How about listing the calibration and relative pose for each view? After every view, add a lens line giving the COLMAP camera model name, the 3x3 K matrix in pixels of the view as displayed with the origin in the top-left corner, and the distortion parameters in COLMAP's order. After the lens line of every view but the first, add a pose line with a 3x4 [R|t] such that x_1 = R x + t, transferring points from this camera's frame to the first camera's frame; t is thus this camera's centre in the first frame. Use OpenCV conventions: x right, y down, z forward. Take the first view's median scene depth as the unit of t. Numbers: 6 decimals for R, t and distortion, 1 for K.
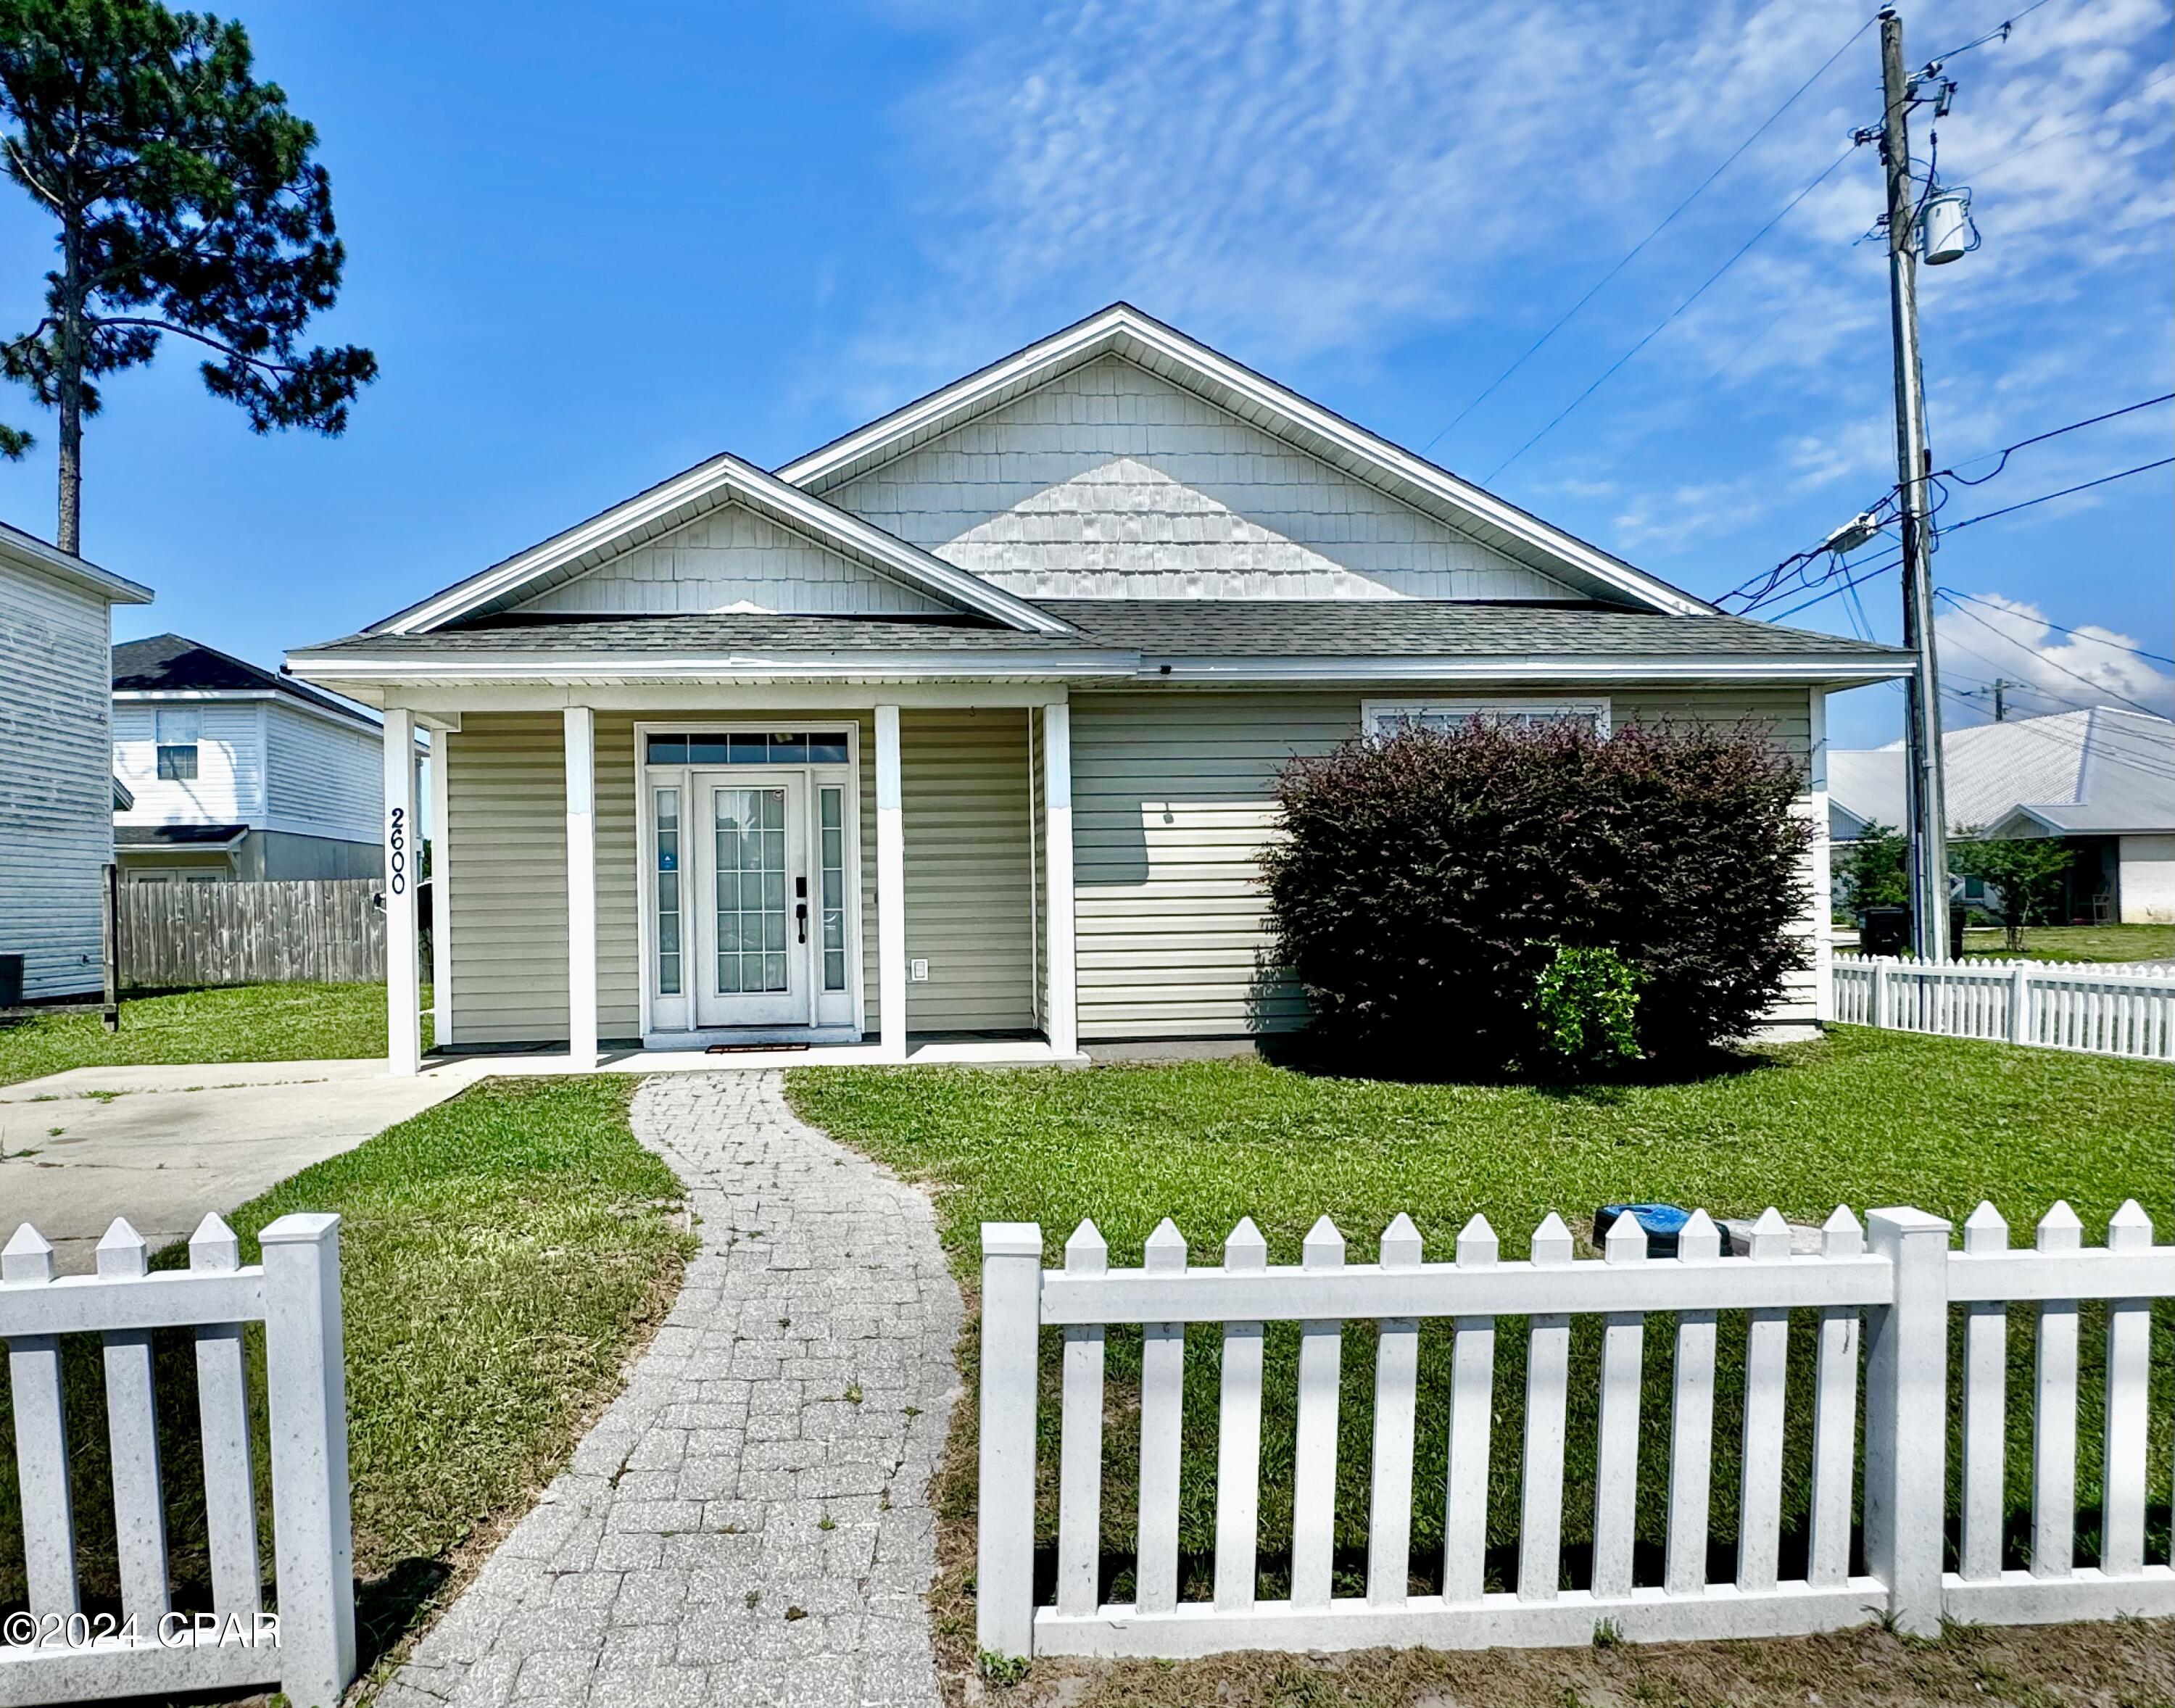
lens RADIAL K [[1453.0, 0, 1014.8], [0, 1453.0, 893.2], [0, 0, 1]] dist [0.003029, 0.002504]
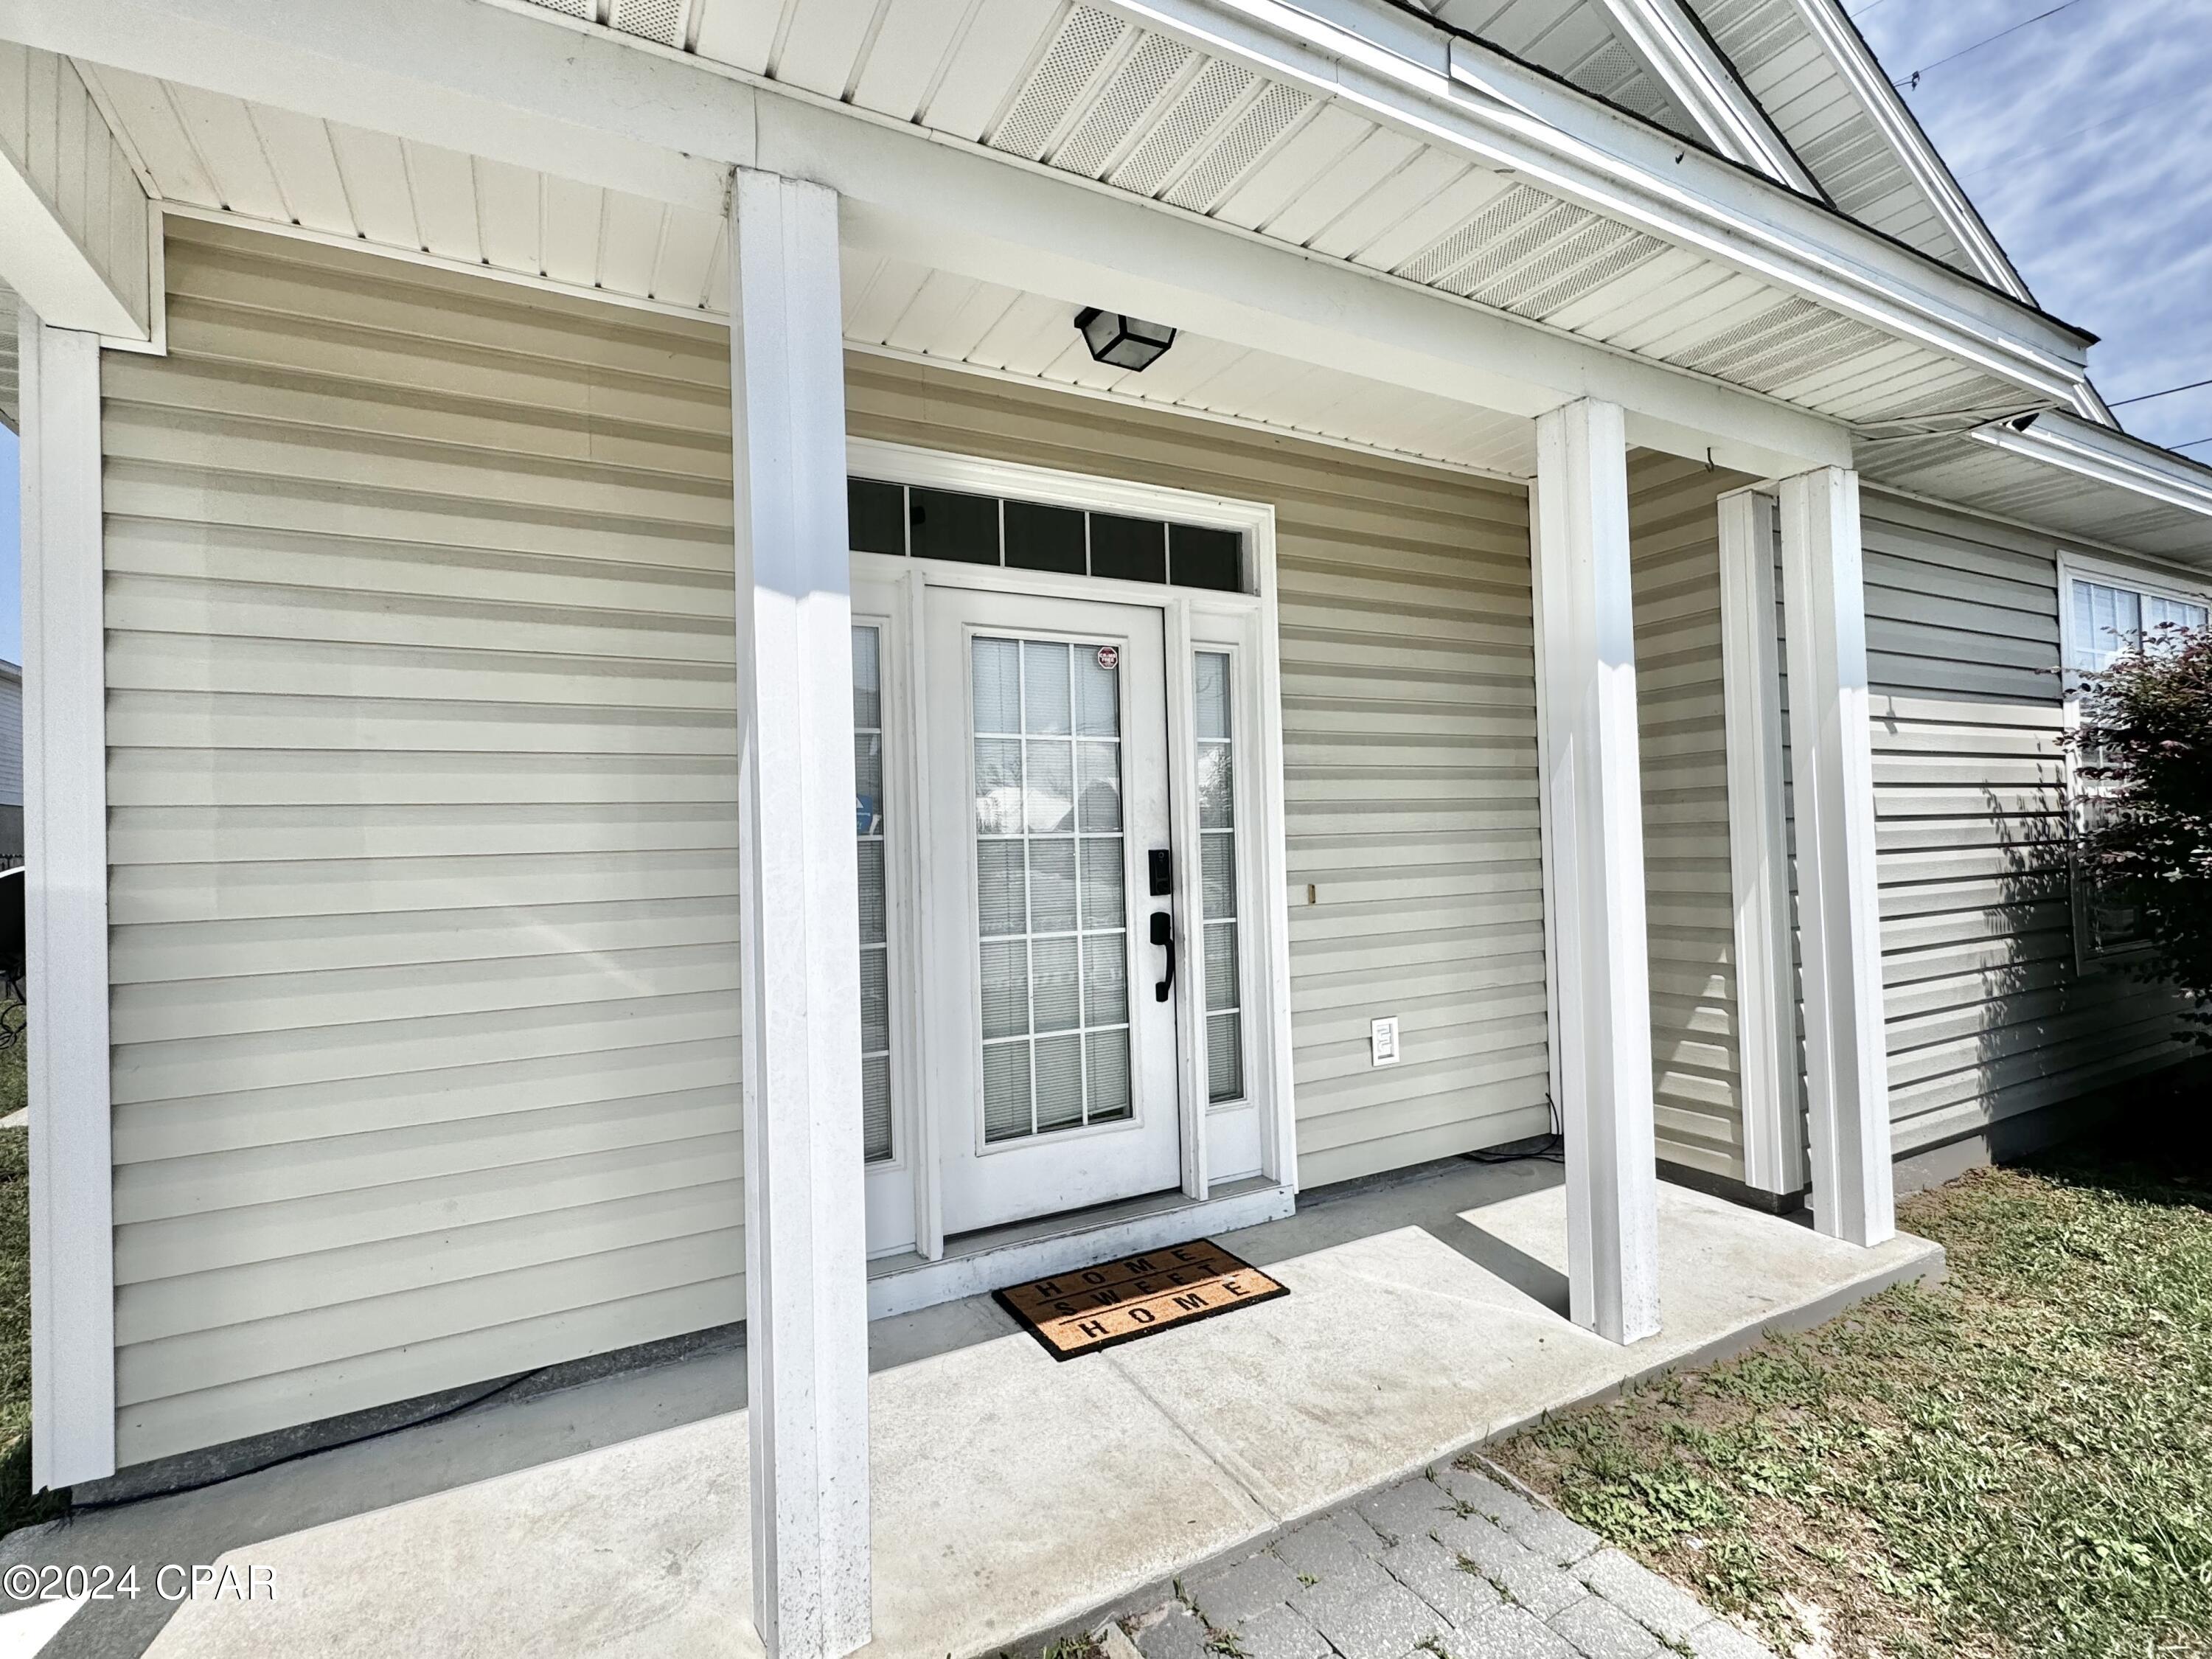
lens RADIAL K [[1042.8, 0, 1126.6], [0, 1042.8, 822.6], [0, 0, 1]] dist [-0.000606, -0.000179]
pose [[0.919825, 0.000252, 0.392329, -0.278988], [0.008577, 0.999748, -0.020749, -0.012651], [-0.392235, 0.022451, 0.919591, 0.718234]]
